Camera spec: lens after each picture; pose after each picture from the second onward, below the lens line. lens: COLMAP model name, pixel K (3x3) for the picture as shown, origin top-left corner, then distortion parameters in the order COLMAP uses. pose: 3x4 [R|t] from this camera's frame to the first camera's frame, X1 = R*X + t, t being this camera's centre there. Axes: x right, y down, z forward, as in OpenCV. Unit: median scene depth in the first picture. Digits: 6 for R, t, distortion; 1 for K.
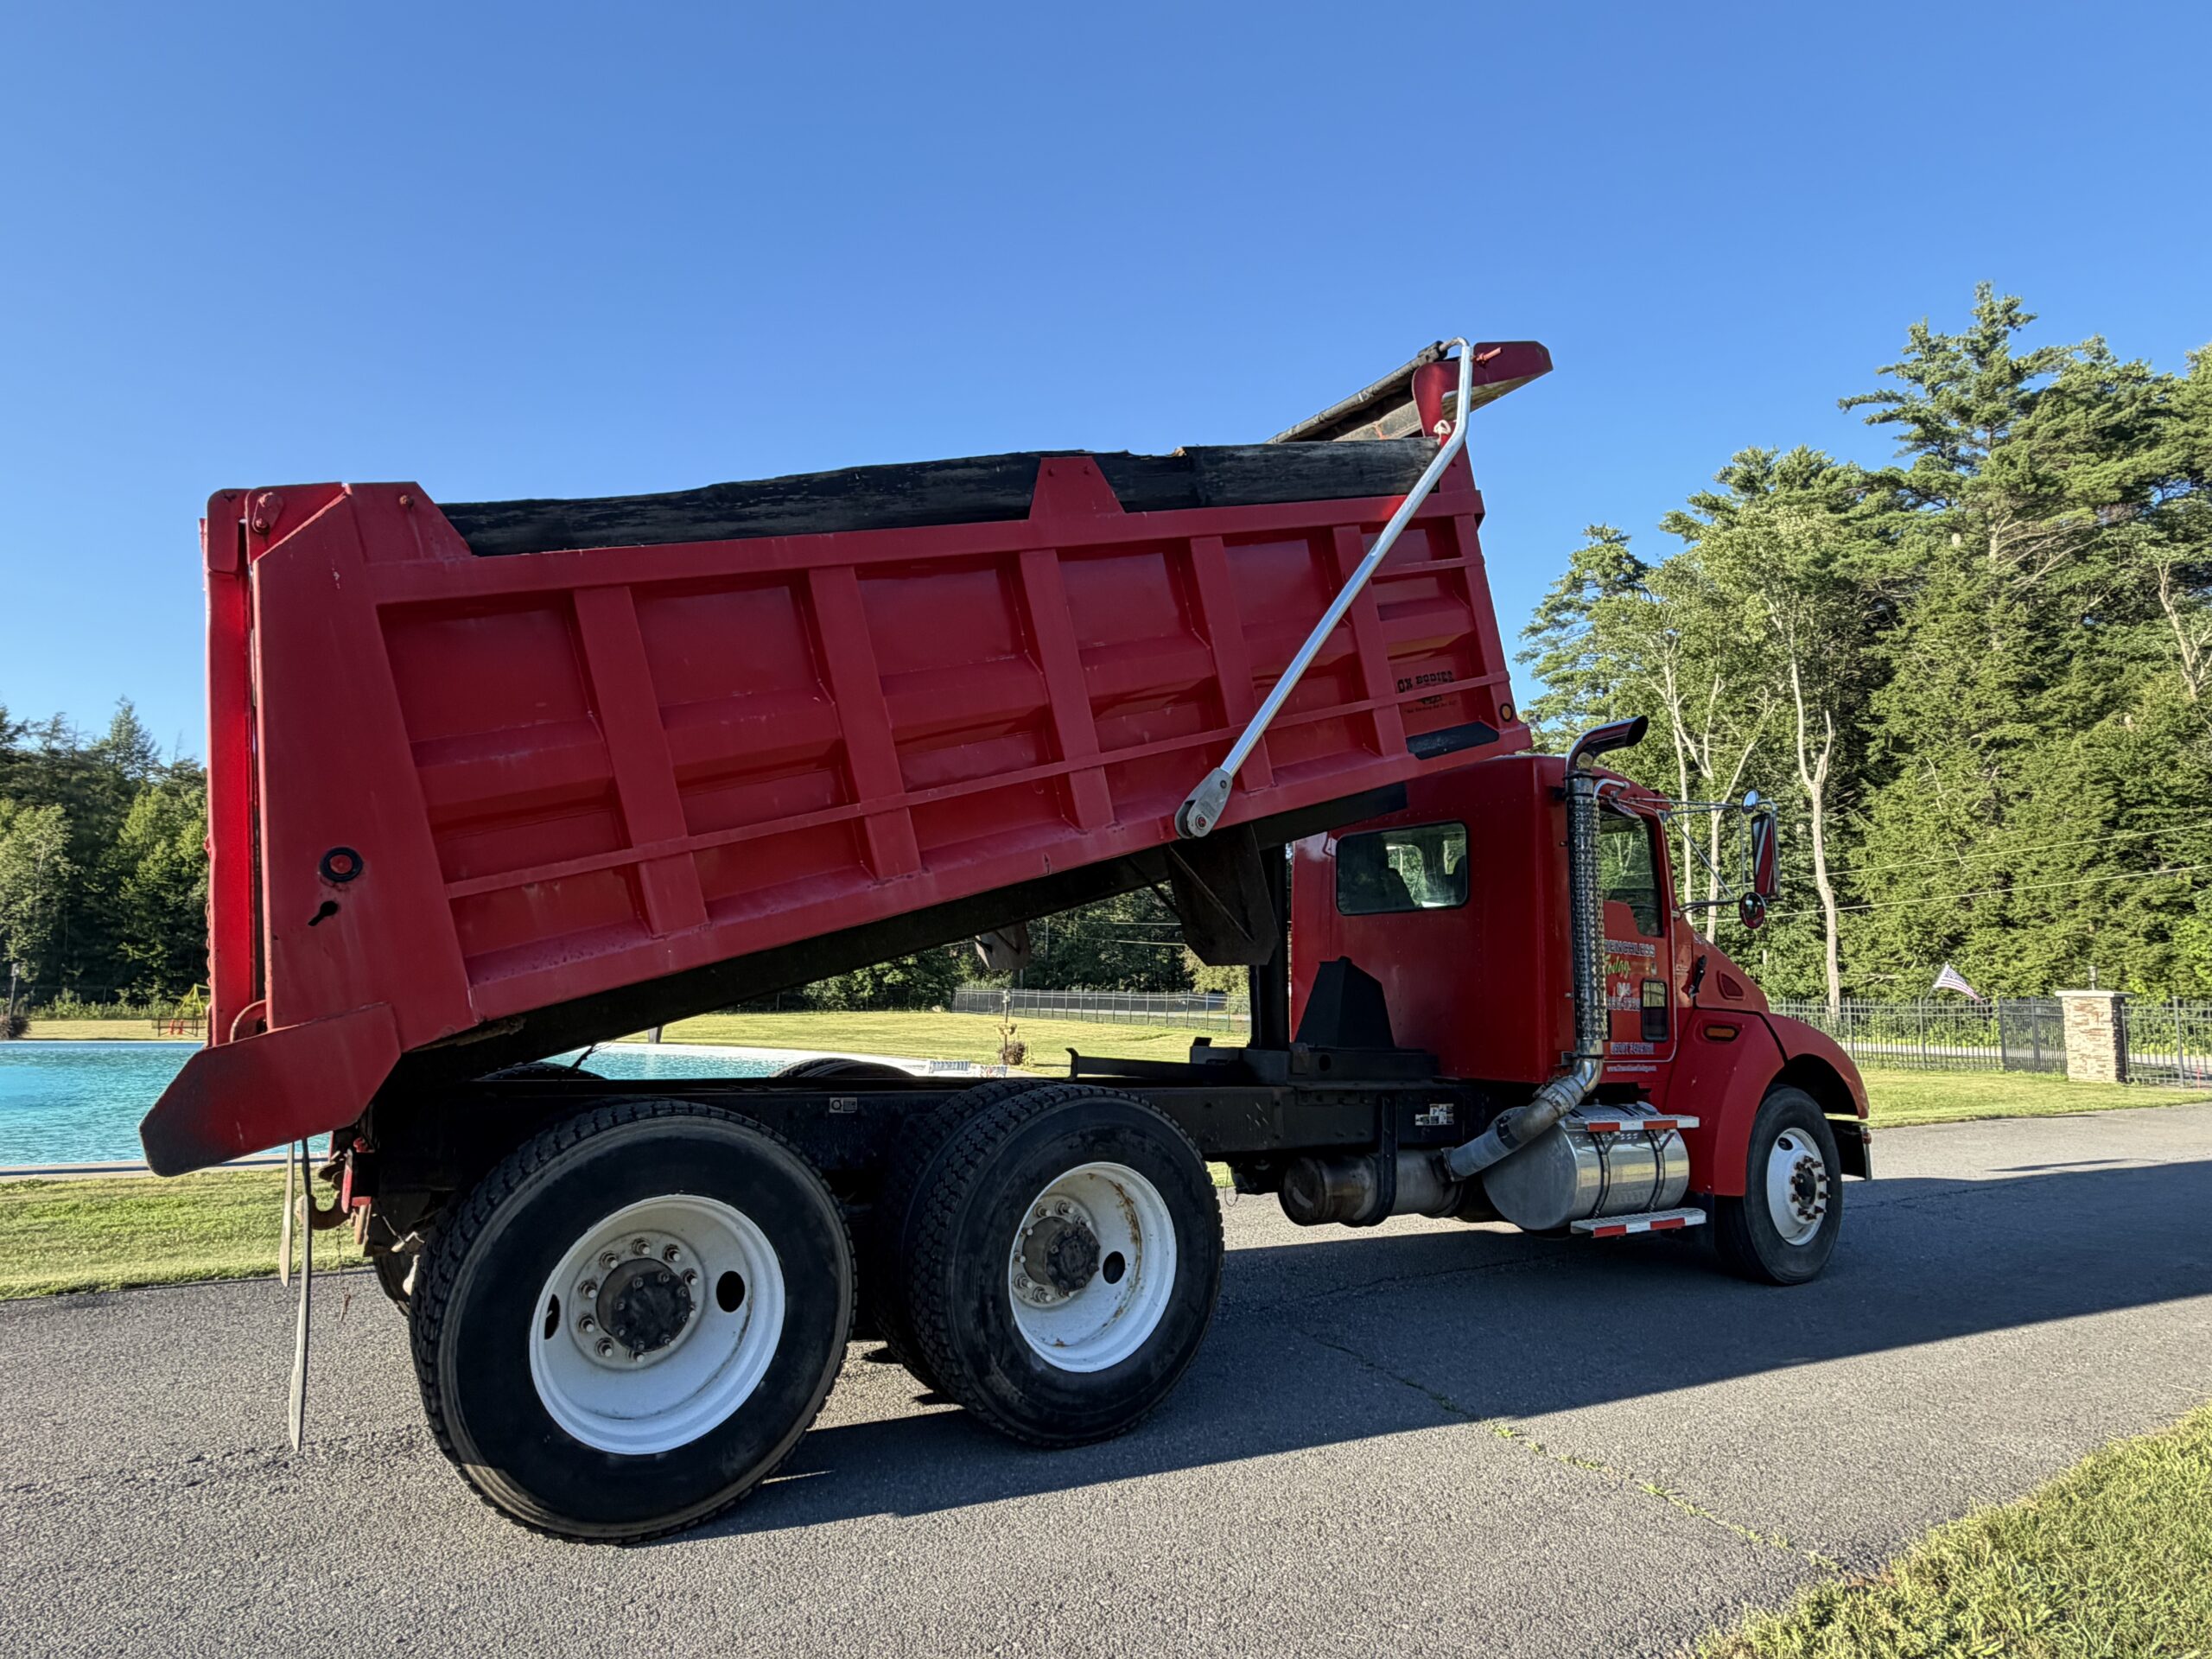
lens RADIAL K [[1220.2, 0, 1106.0], [0, 1220.2, 829.5], [0, 0, 1]] dist [0.004027, -0.000075]
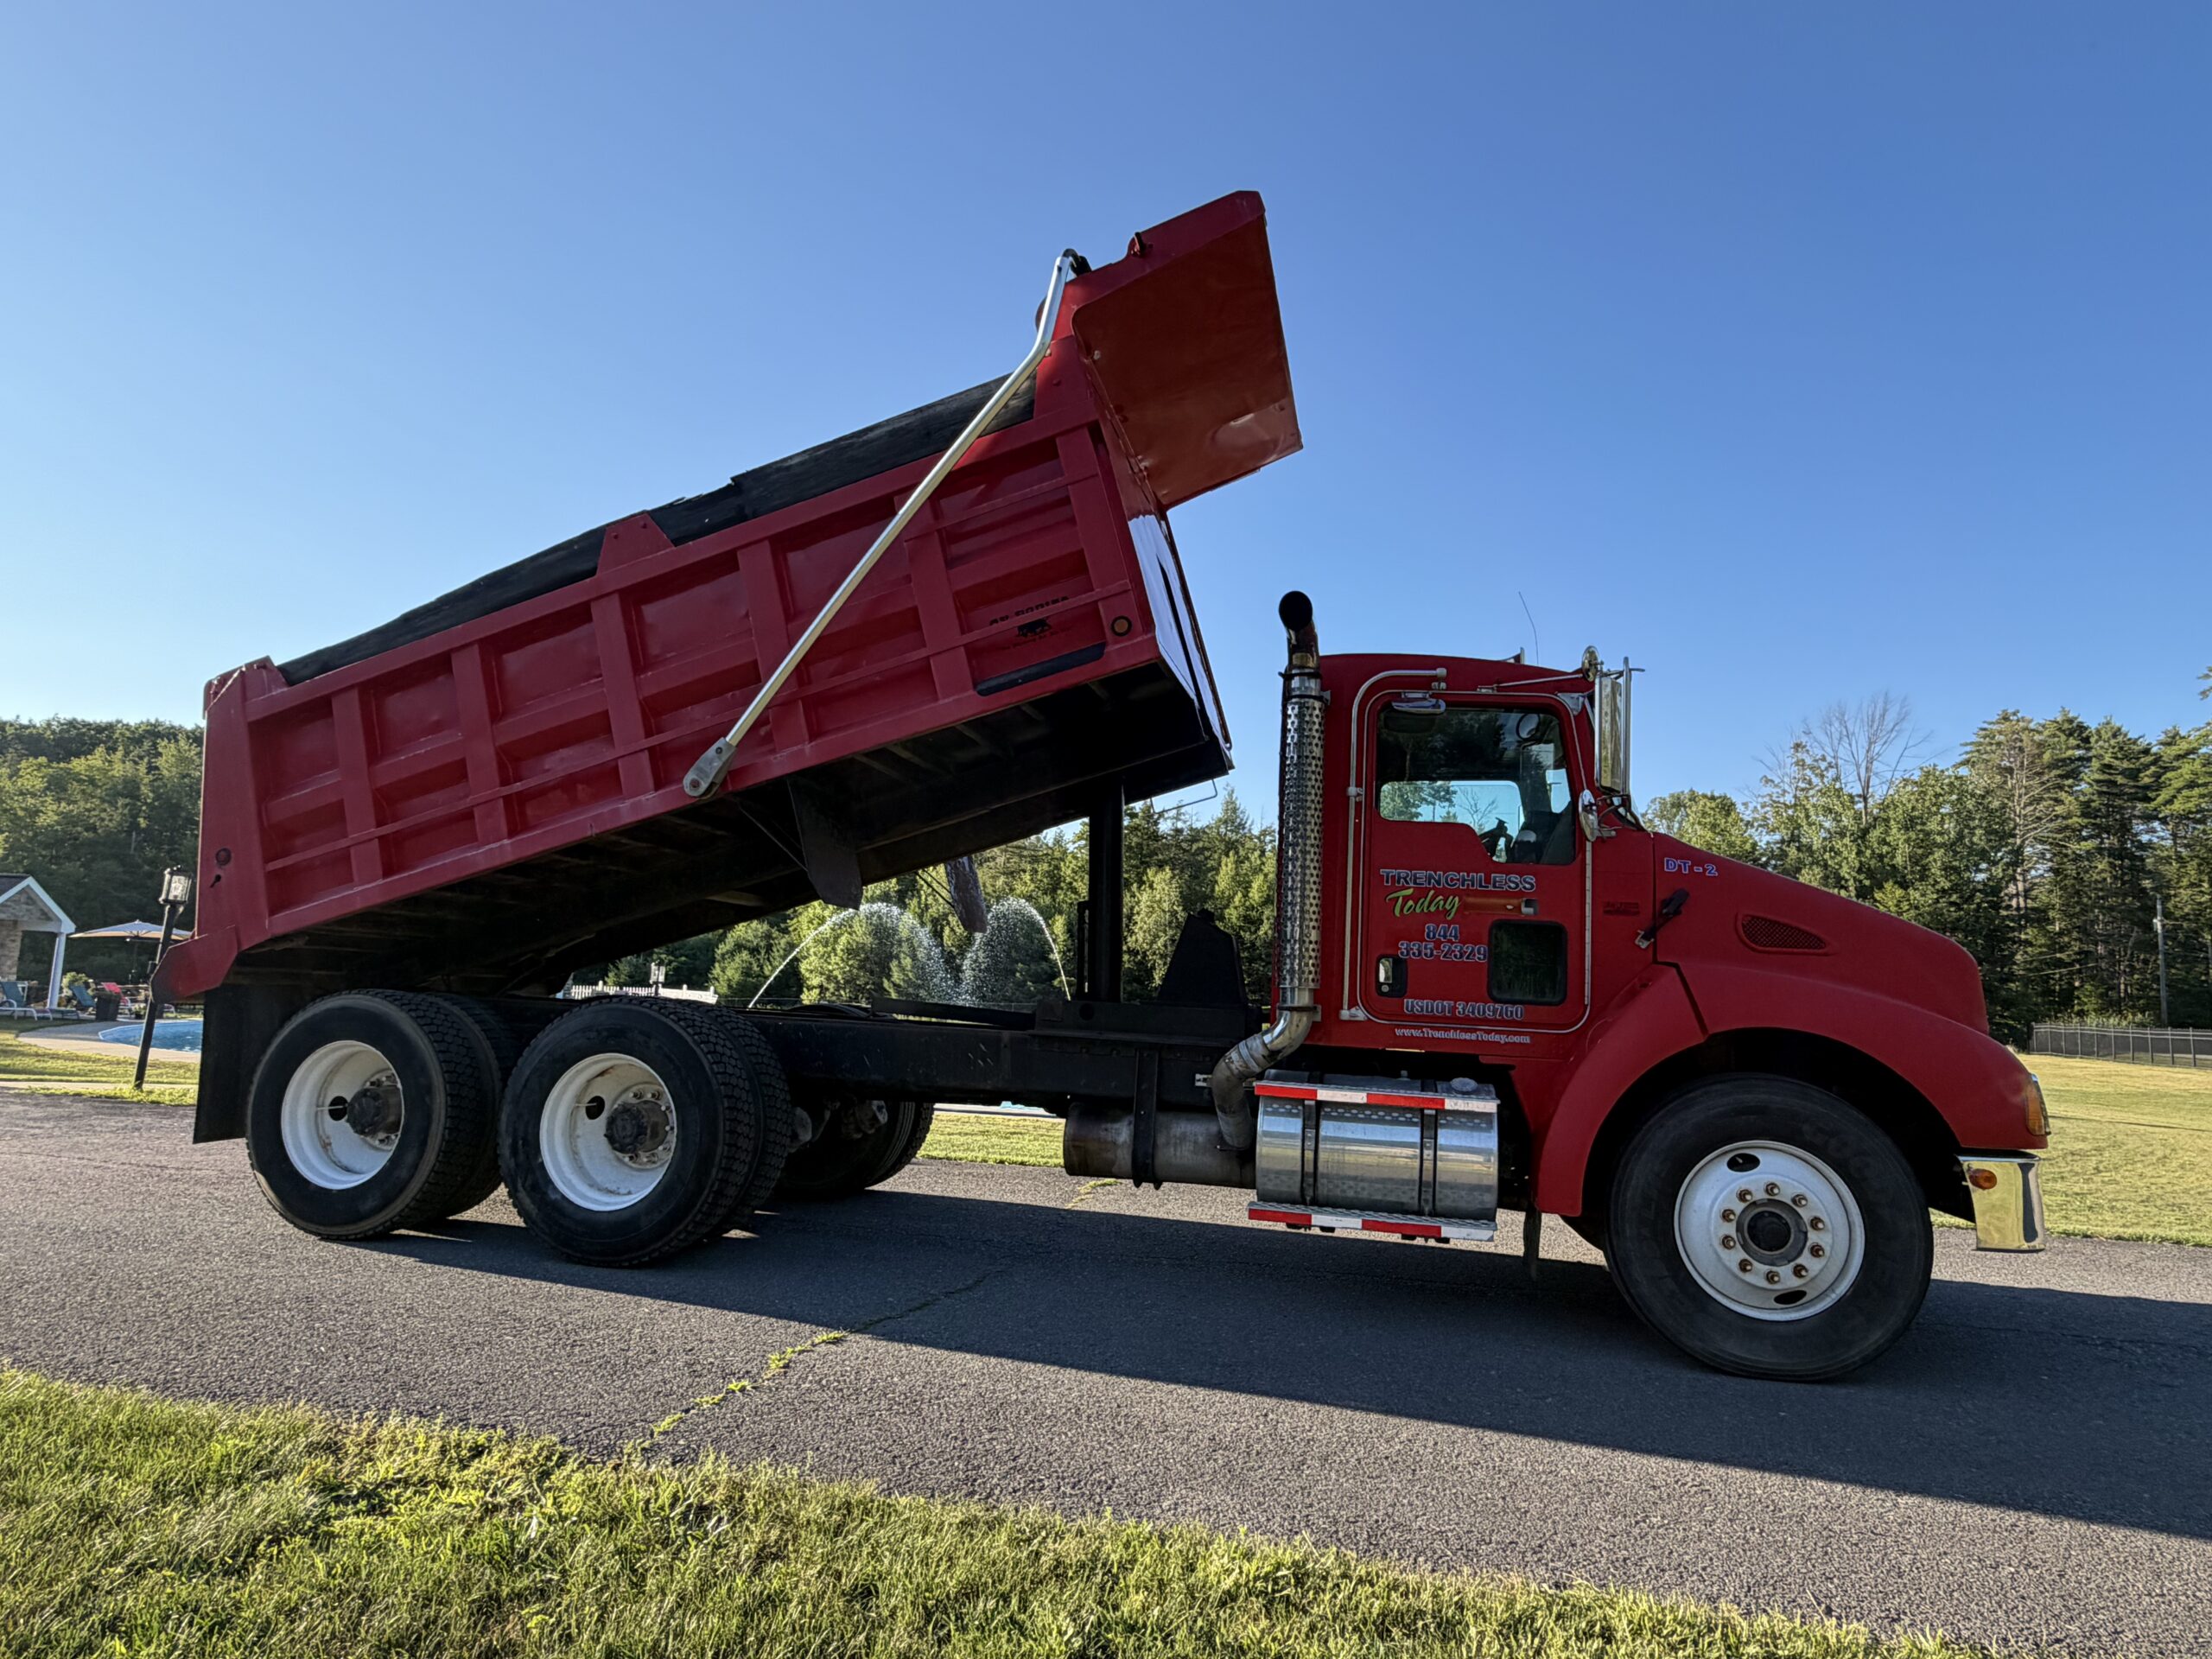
lens RADIAL K [[1217.3, 0, 1106.0], [0, 1217.3, 829.5], [0, 0, 1]] dist [-0.007559, -0.000070]
pose [[0.687989, -0.091118, -0.719978, 1.150220], [0.072637, 0.995751, -0.056609, 0.129229], [0.722077, -0.013350, 0.691684, 0.428443]]
